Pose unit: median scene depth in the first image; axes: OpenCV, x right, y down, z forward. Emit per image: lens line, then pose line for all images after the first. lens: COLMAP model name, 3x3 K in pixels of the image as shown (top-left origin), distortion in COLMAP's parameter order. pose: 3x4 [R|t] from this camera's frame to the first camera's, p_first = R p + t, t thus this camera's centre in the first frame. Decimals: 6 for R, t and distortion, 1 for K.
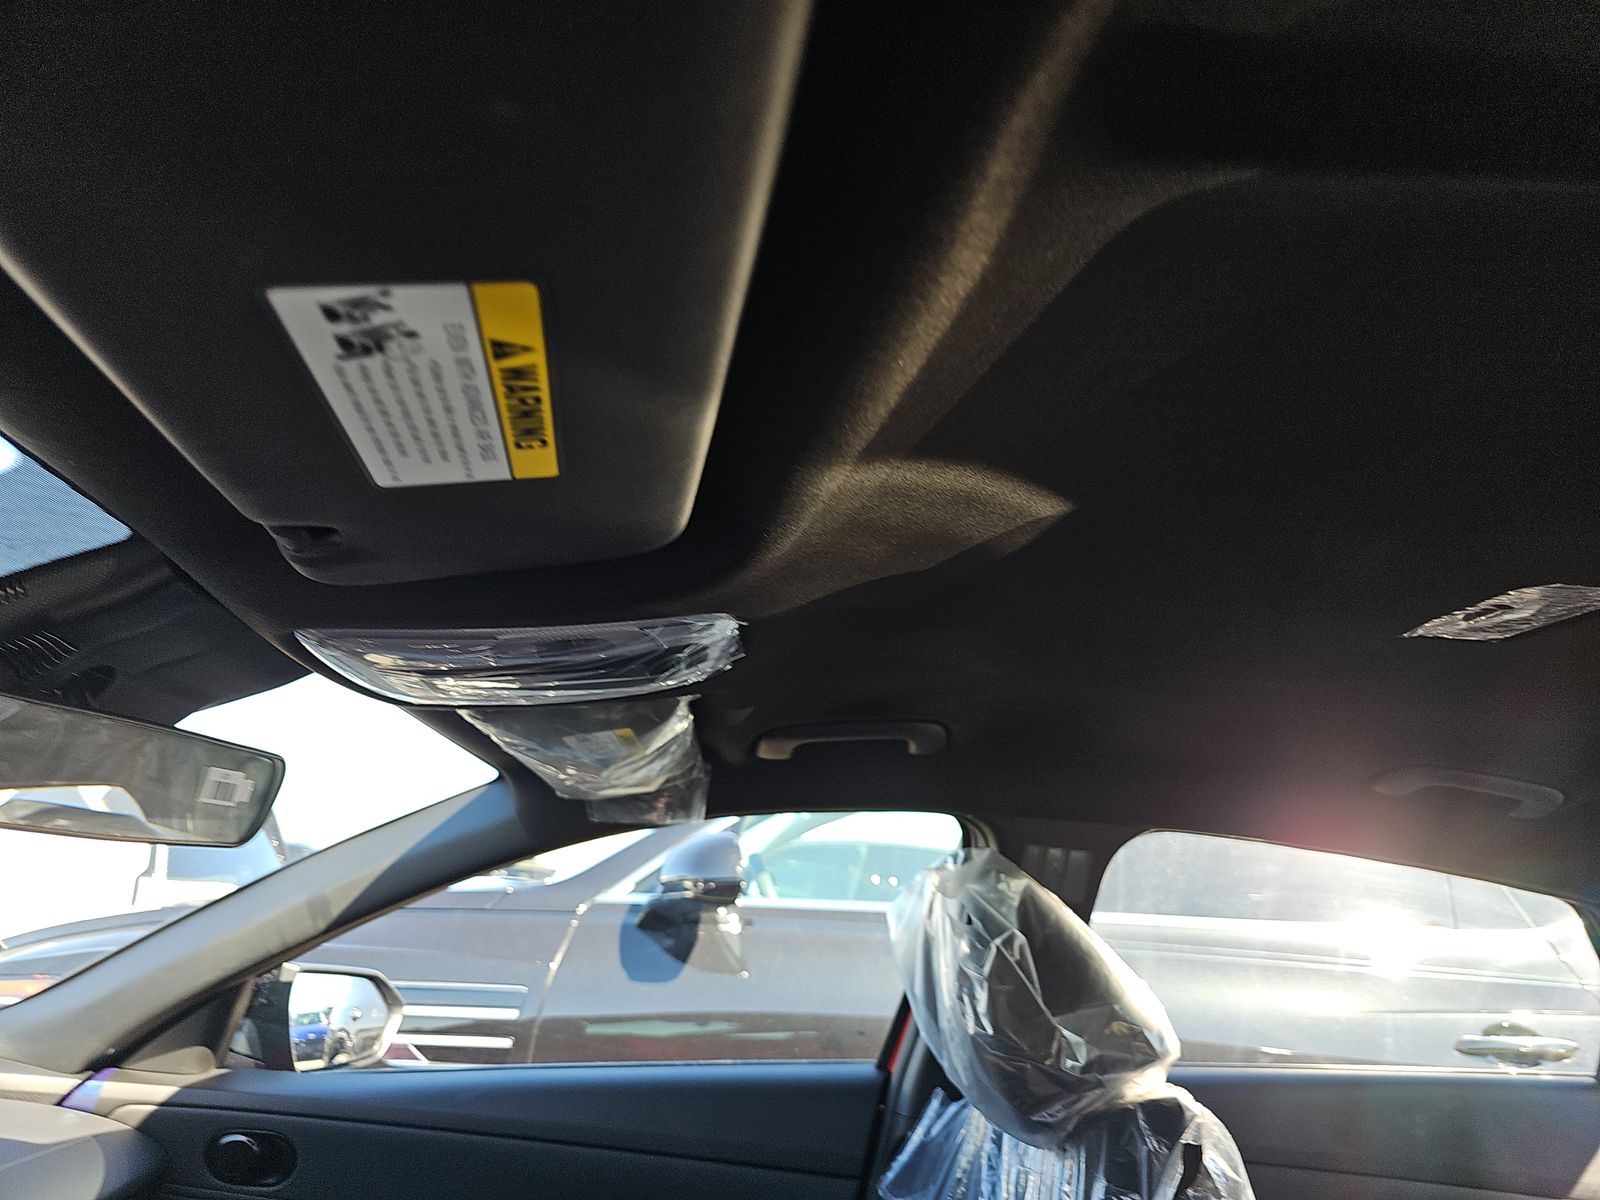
lens RADIAL K [[1056.6, 0, 810.6], [0, 1056.6, 595.9], [0, 0, 1]] dist [0.021160, -0.019819]
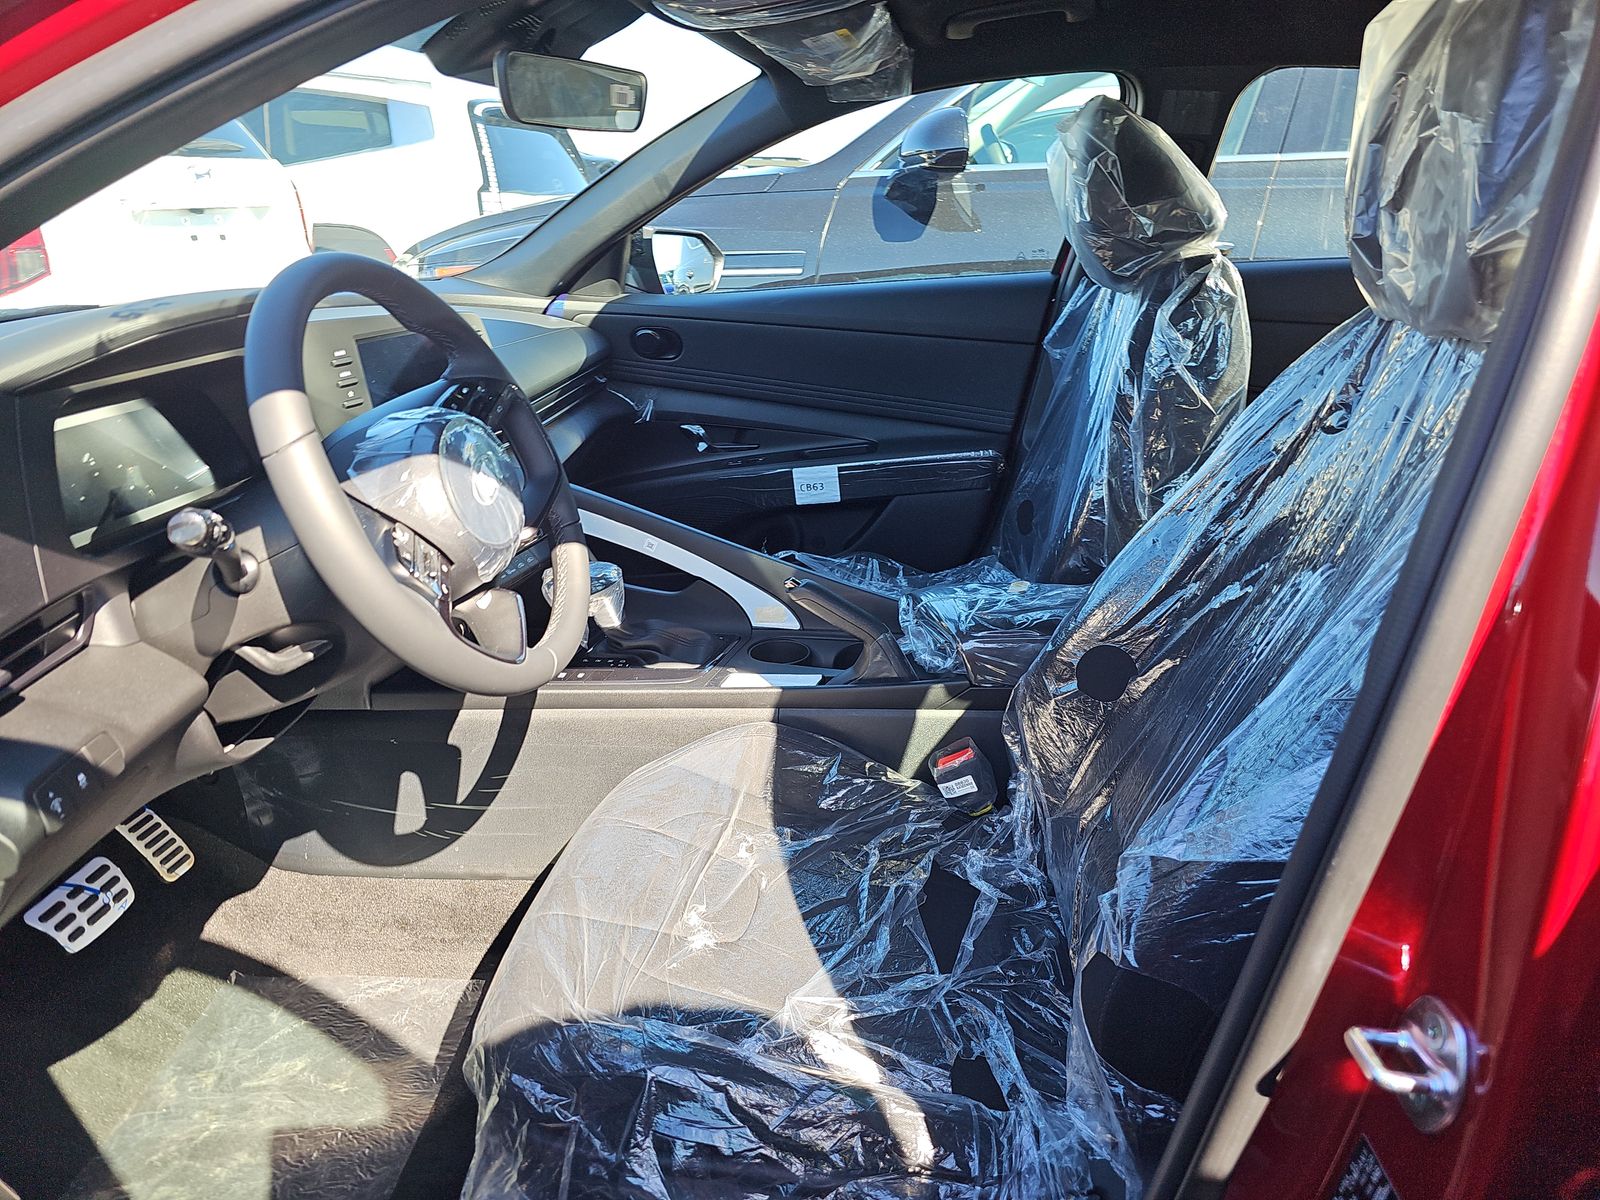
lens RADIAL K [[1056.6, 0, 813.8], [0, 1056.6, 606.7], [0, 0, 1]] dist [0.021160, -0.019819]
pose [[0.969327, 0.022425, -0.244748, 0.123129], [0.130298, 0.797474, 0.589116, -0.081195], [0.208391, -0.602937, 0.770091, -0.467321]]
